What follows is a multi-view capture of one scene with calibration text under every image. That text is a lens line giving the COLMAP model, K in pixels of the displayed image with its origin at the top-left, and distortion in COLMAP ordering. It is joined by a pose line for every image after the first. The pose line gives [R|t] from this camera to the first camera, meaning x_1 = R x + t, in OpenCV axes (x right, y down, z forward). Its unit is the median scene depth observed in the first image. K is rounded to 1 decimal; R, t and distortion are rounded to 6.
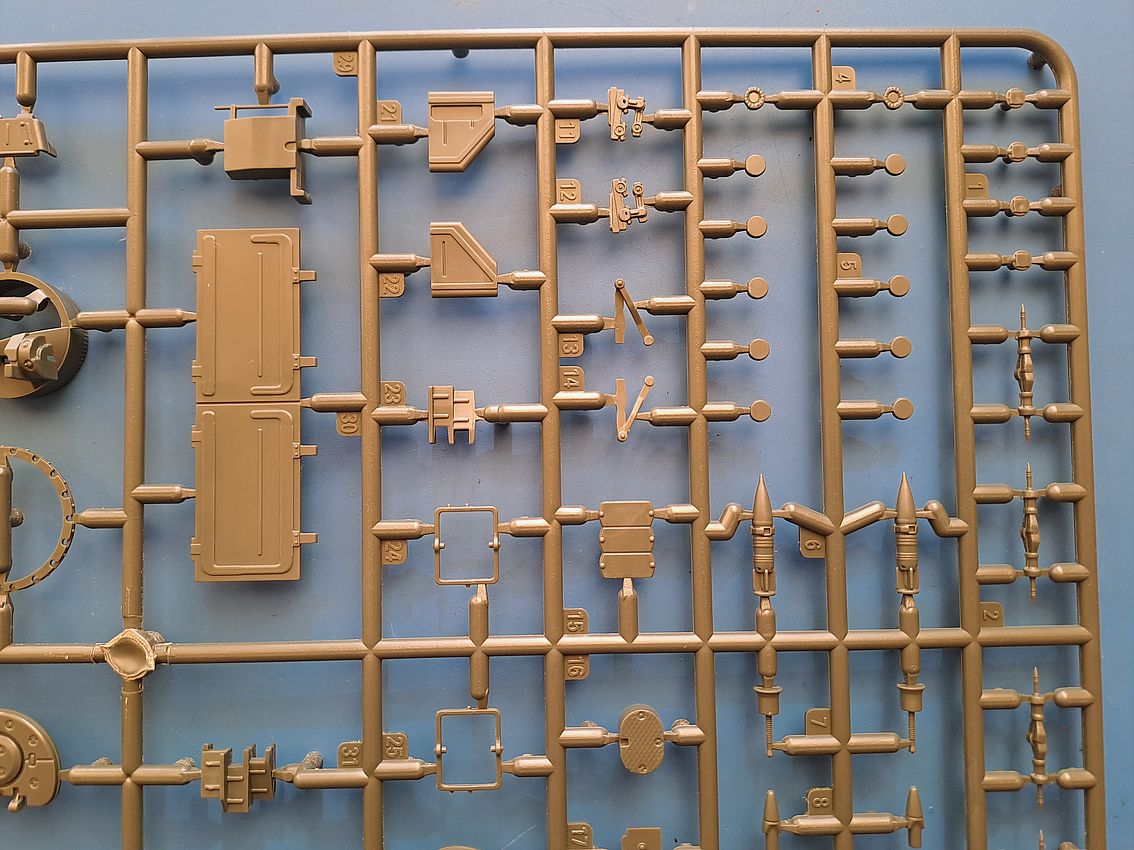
lens RADIAL K [[825.5, 0, 574.9], [0, 825.5, 430.1], [0, 0, 1]] dist [0.012799, -0.037591]
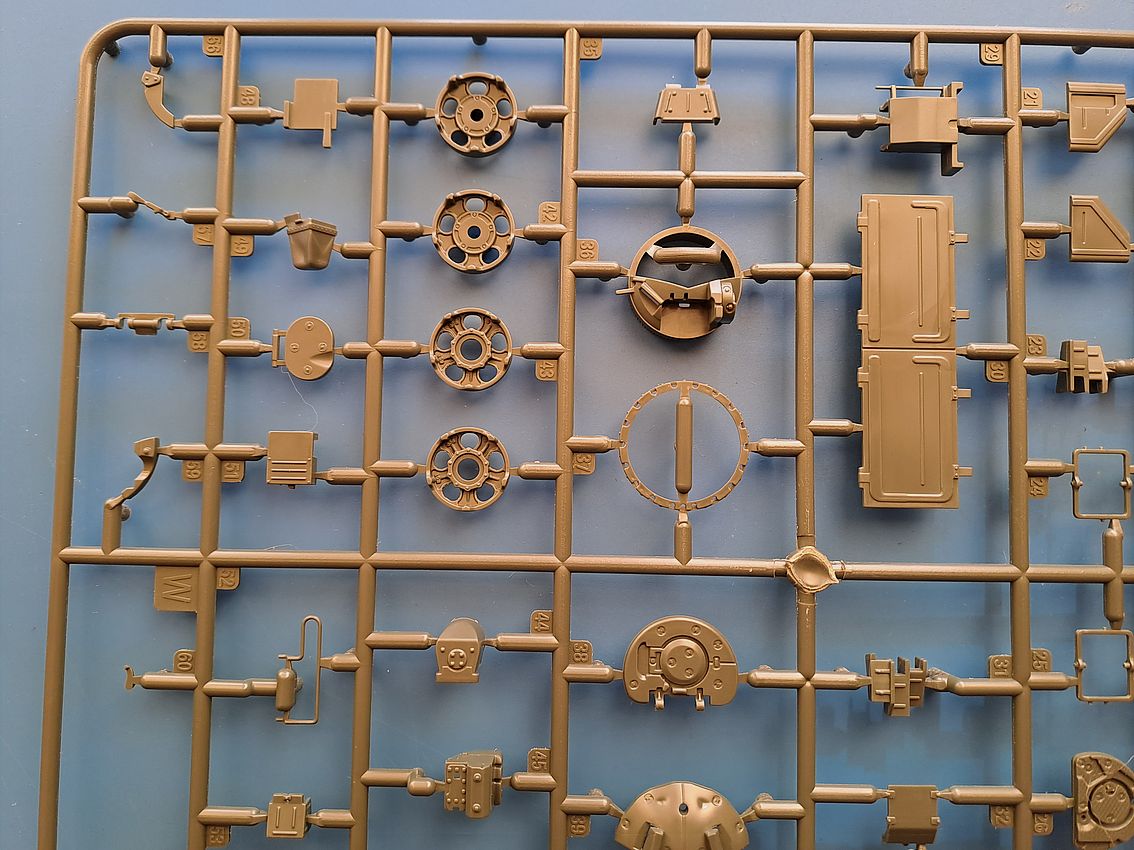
lens RADIAL K [[882.2, 0, 566.3], [0, 882.2, 422.4], [0, 0, 1]] dist [0.022781, -0.075934]
pose [[0.999291, 0.035013, -0.013873, -0.836212], [-0.035325, 0.999113, -0.022923, 0.109300], [0.013058, 0.023397, 0.999641, -0.197695]]
